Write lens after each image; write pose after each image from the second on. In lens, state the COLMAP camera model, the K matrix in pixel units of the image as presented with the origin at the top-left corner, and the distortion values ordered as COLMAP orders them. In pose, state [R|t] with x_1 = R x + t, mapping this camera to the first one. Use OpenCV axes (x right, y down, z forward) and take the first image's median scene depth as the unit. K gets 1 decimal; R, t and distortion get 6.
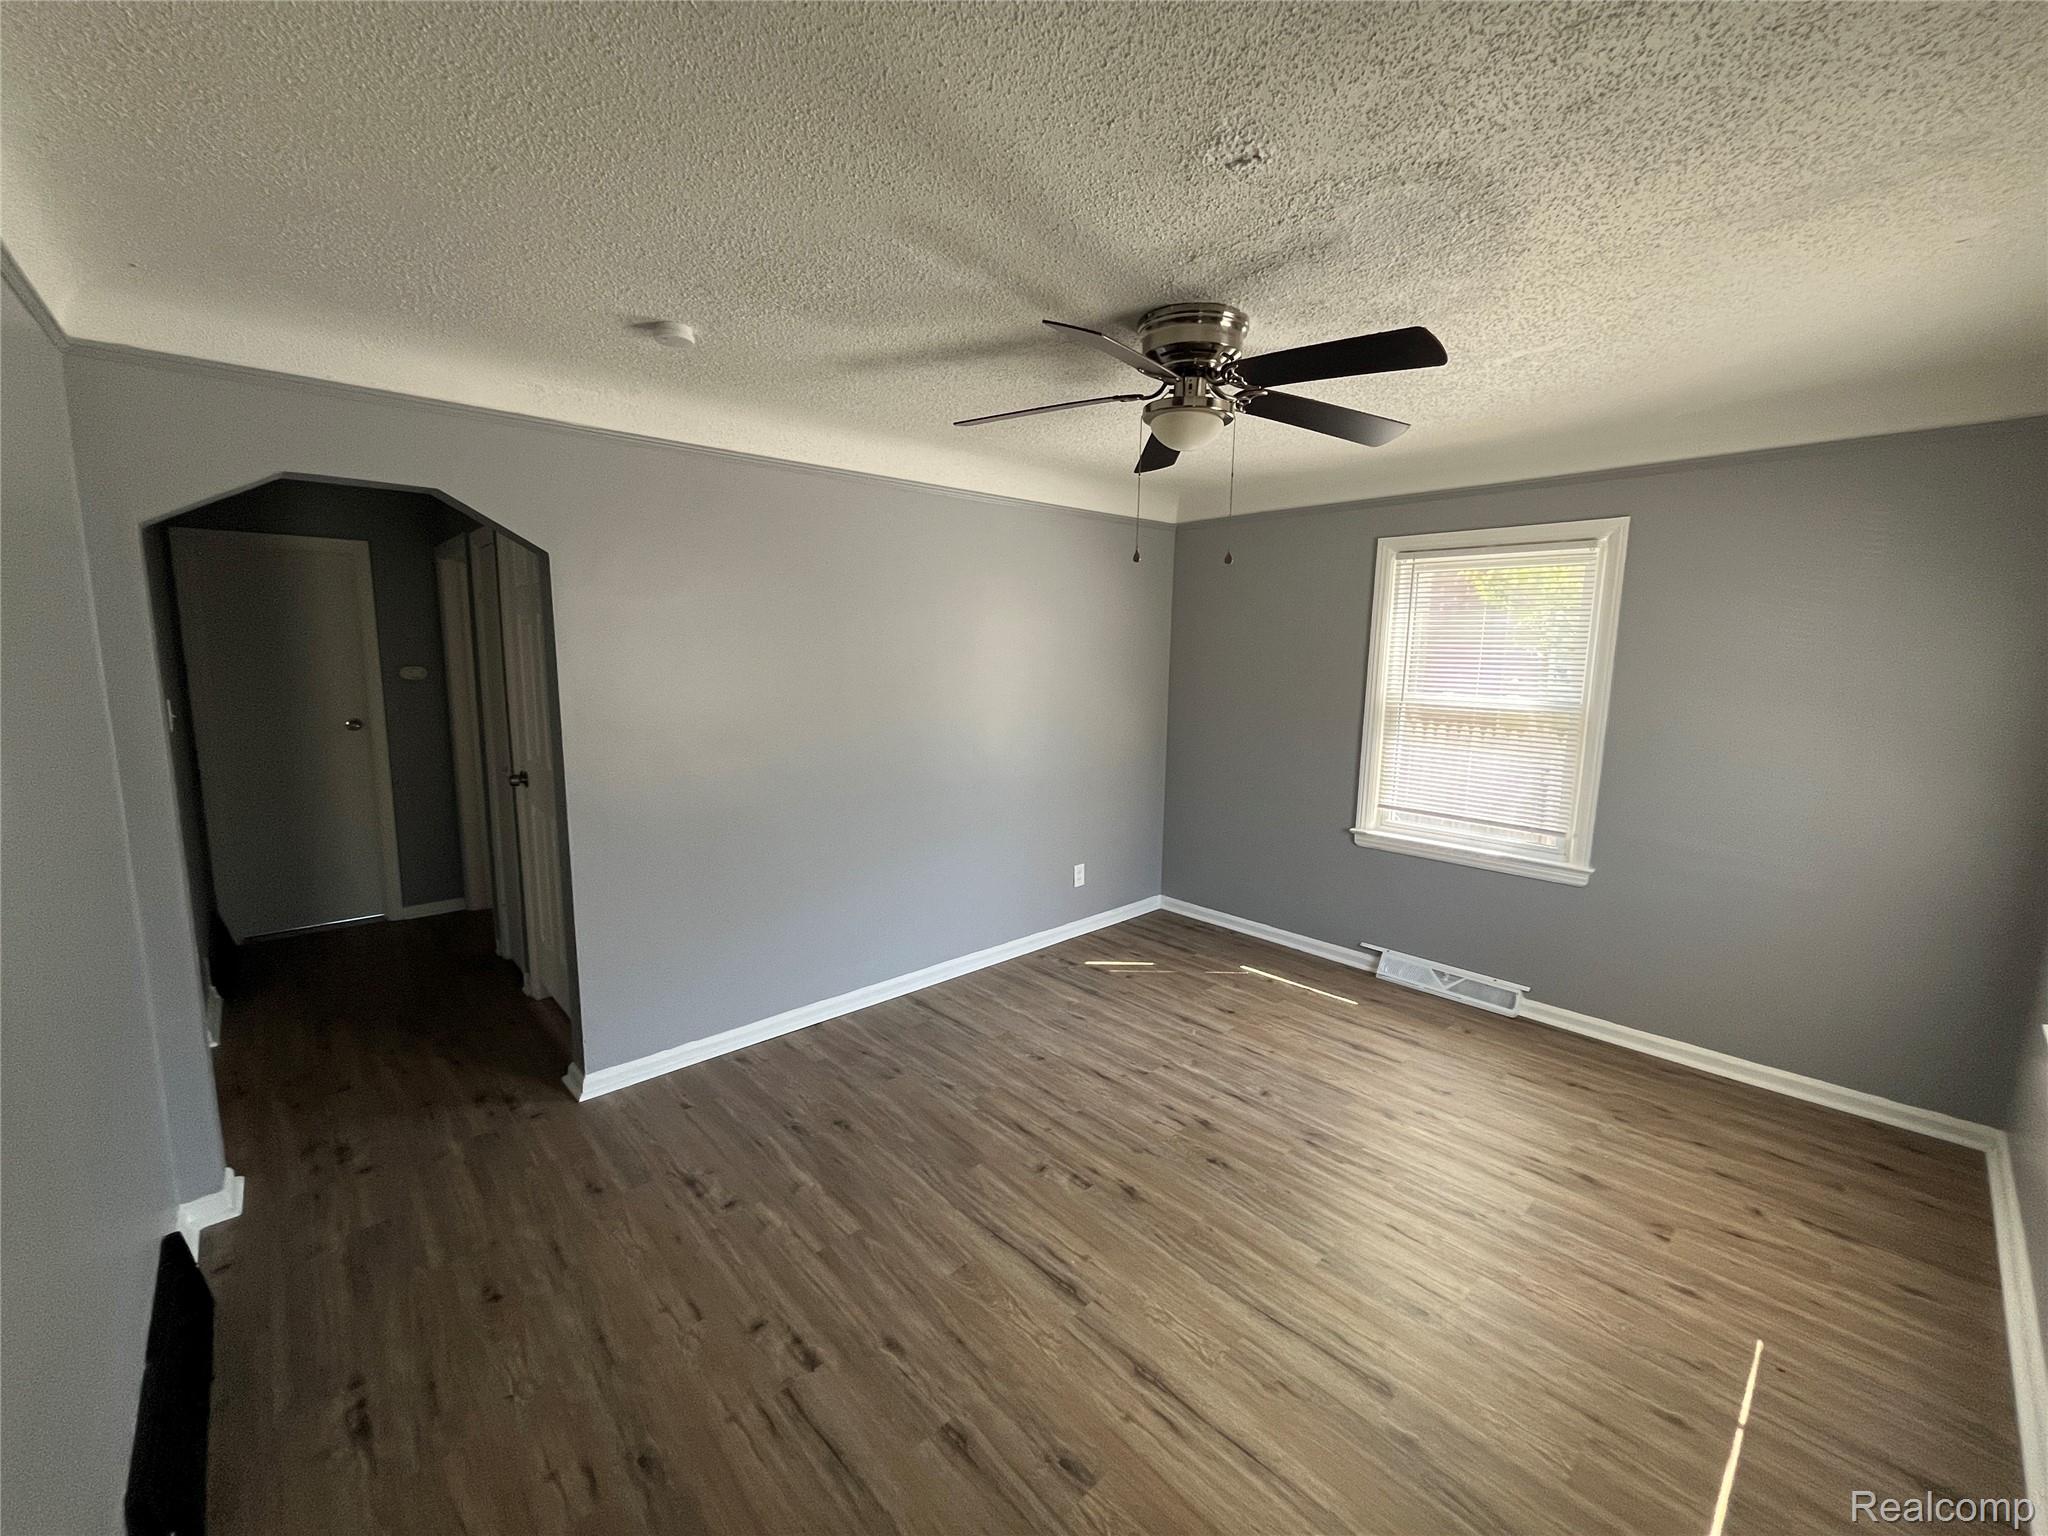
lens RADIAL K [[821.4, 0, 1025.5], [0, 821.4, 762.6], [0, 0, 1]] dist [-0.002857, 0.000090]
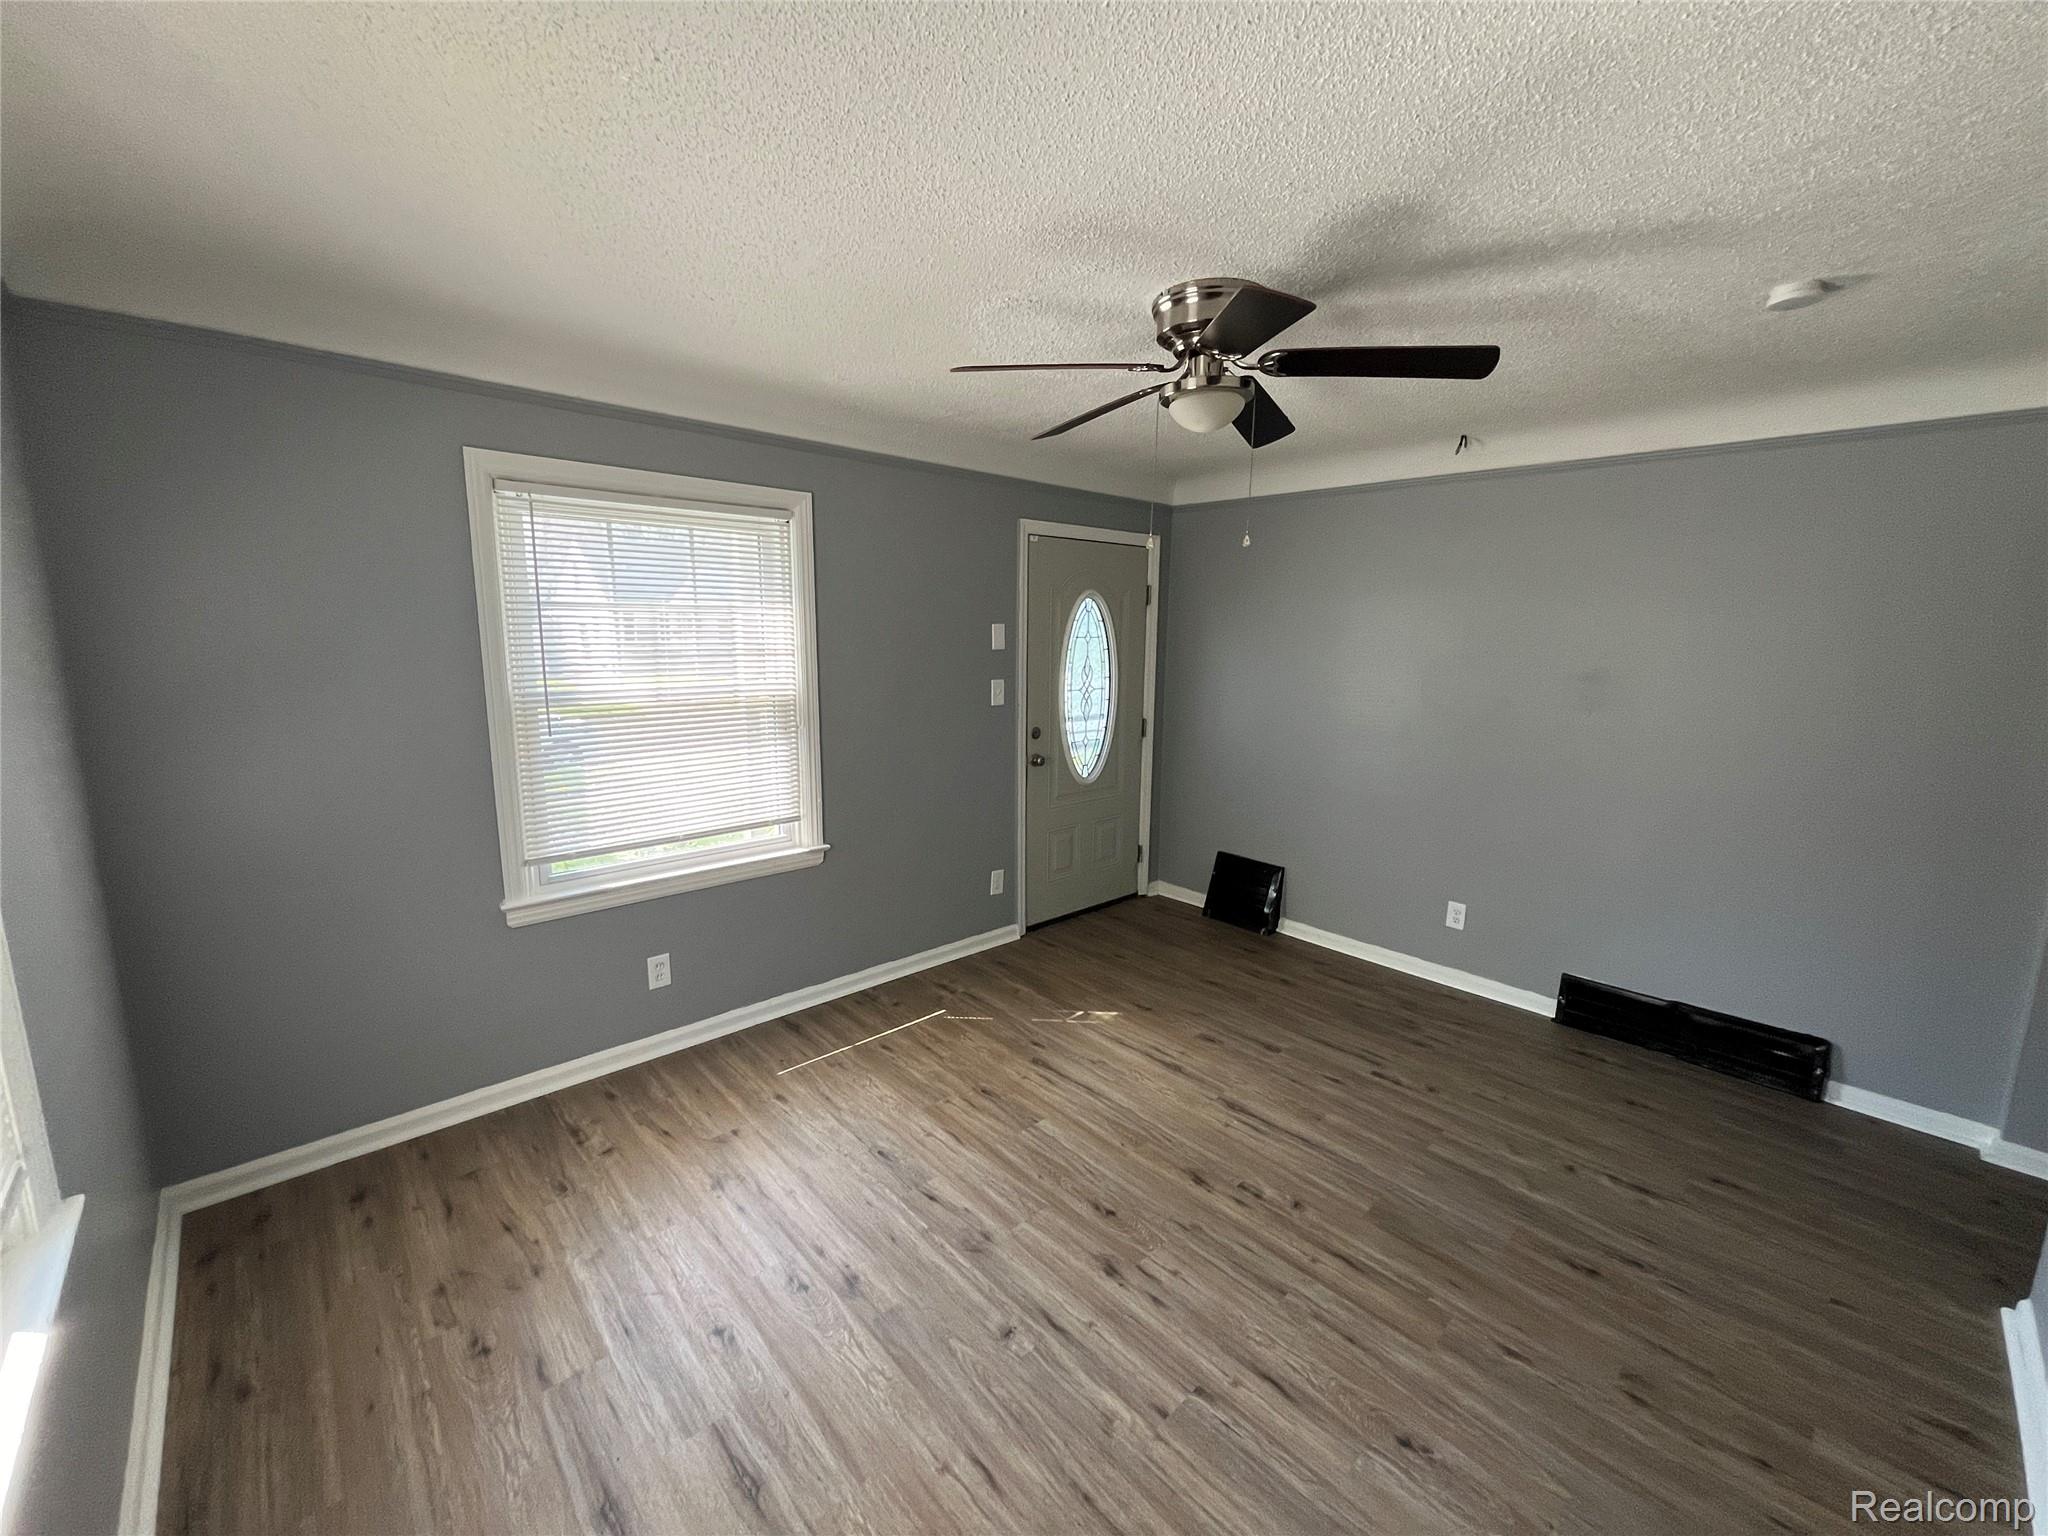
lens RADIAL K [[821.4, 0, 1025.5], [0, 821.4, 762.6], [0, 0, 1]] dist [-0.002857, 0.000090]
pose [[-0.999663, -0.023911, -0.010119, 0.314037], [-0.025847, 0.953516, 0.300232, -0.224790], [0.002470, 0.300392, -0.953812, 1.571005]]
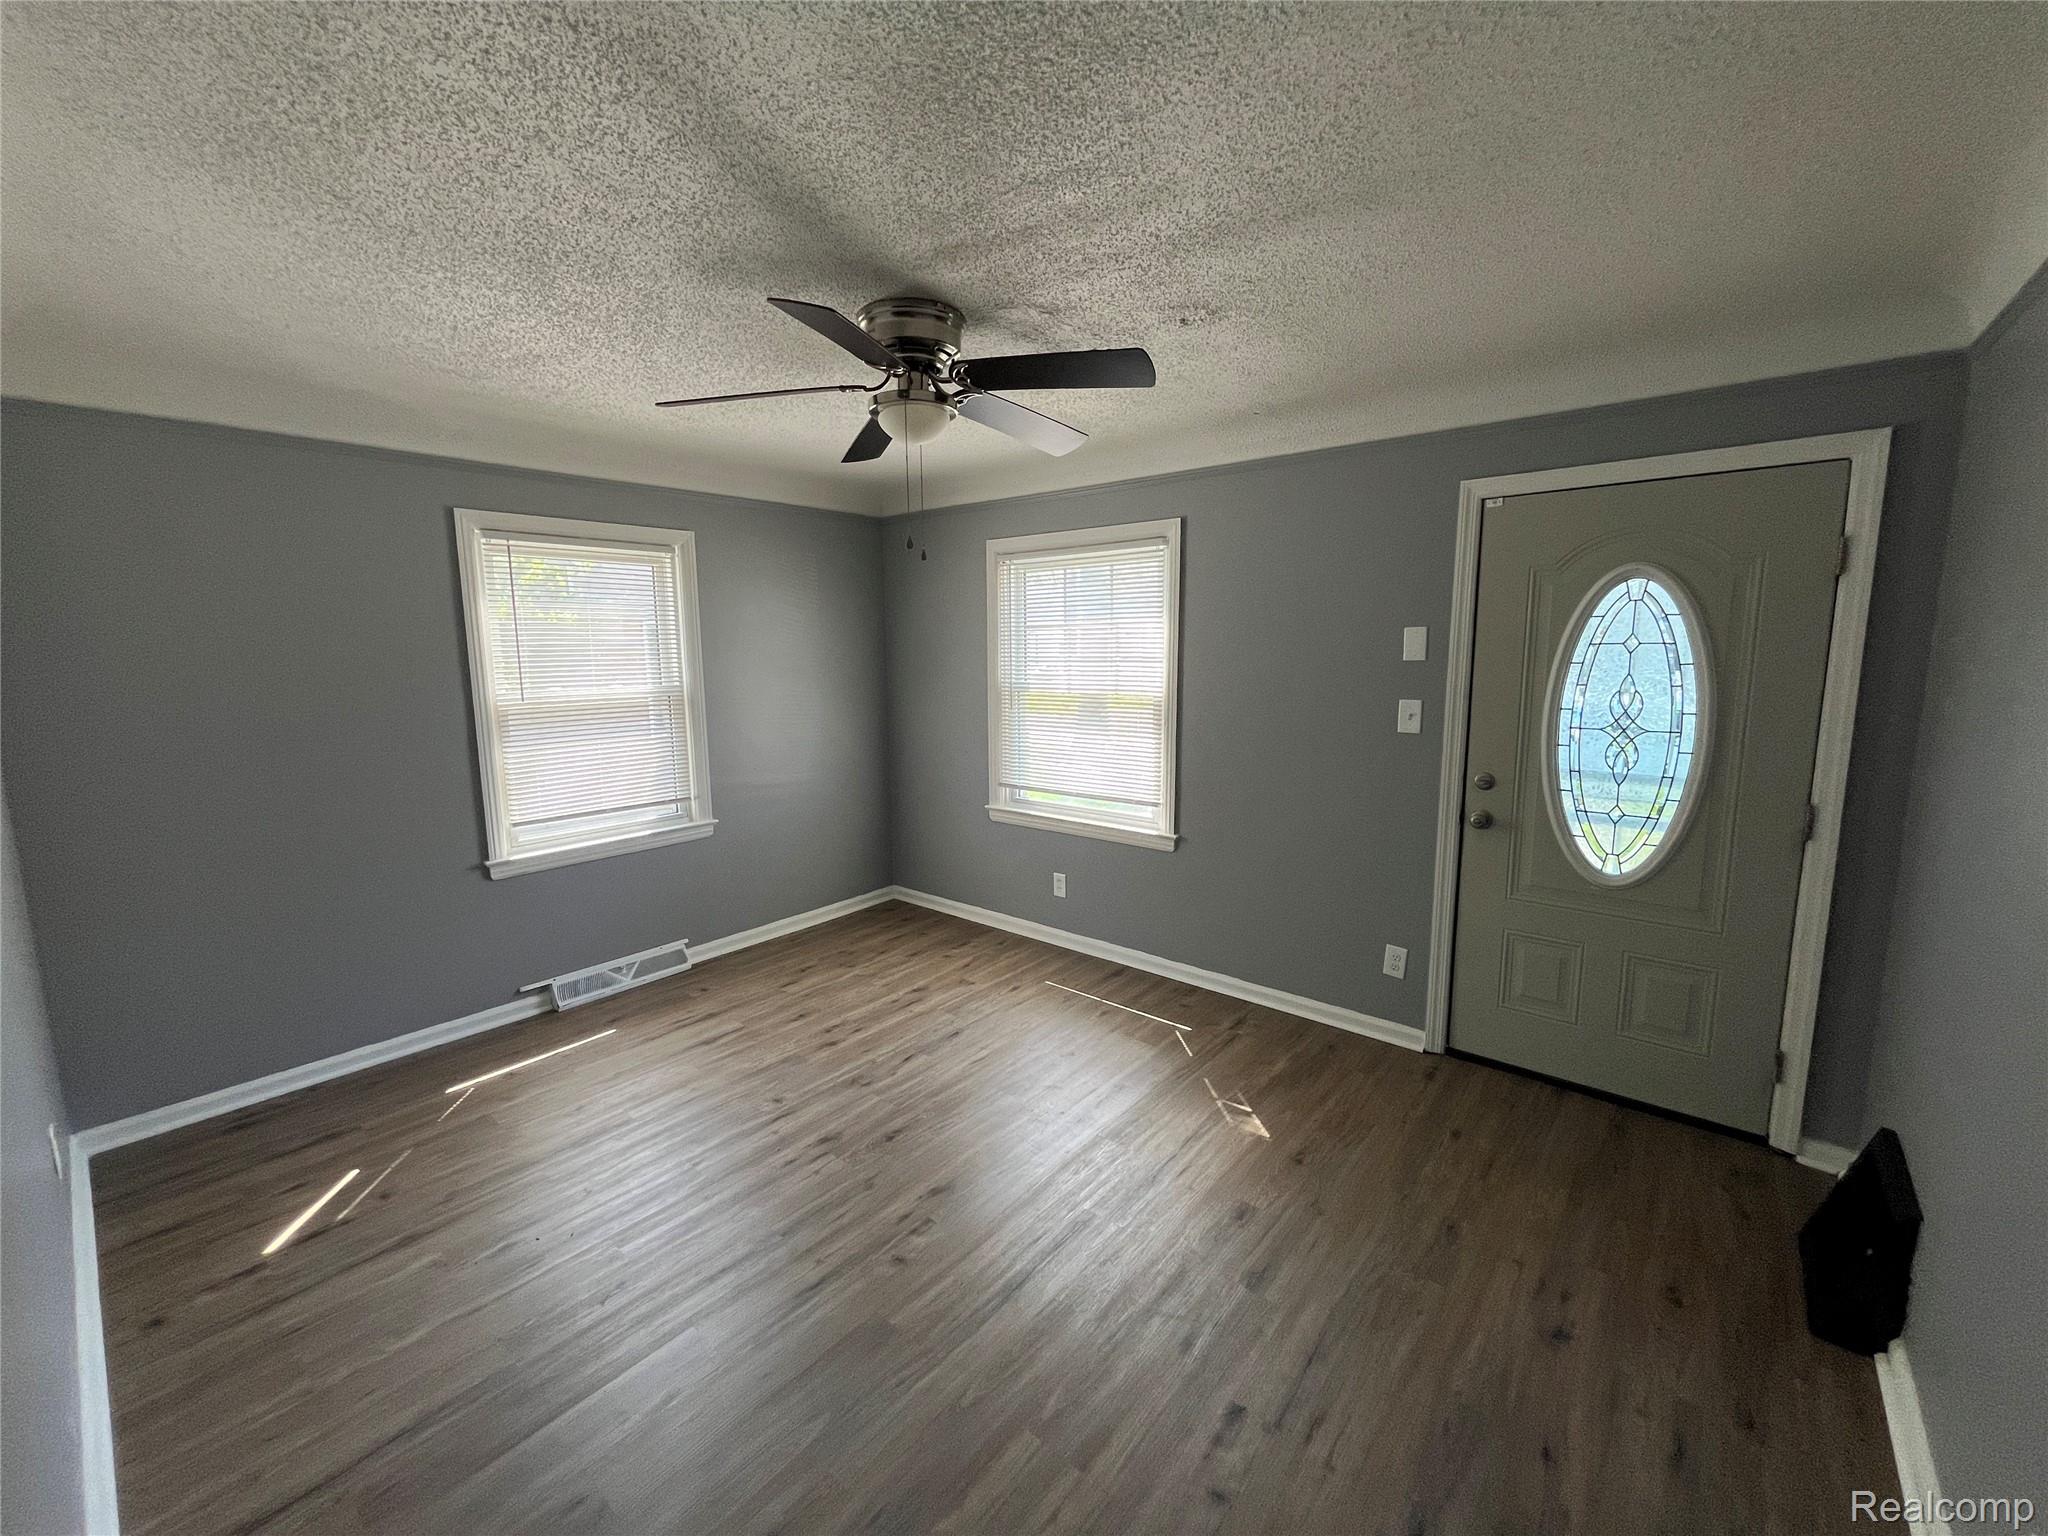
lens RADIAL K [[821.4, 0, 1025.5], [0, 821.4, 762.6], [0, 0, 1]] dist [-0.002857, 0.000090]
pose [[-0.127609, -0.151994, 0.980109, -0.673656], [0.147482, 0.974294, 0.170295, -0.112879], [-0.980798, 0.166279, -0.101912, 0.794709]]
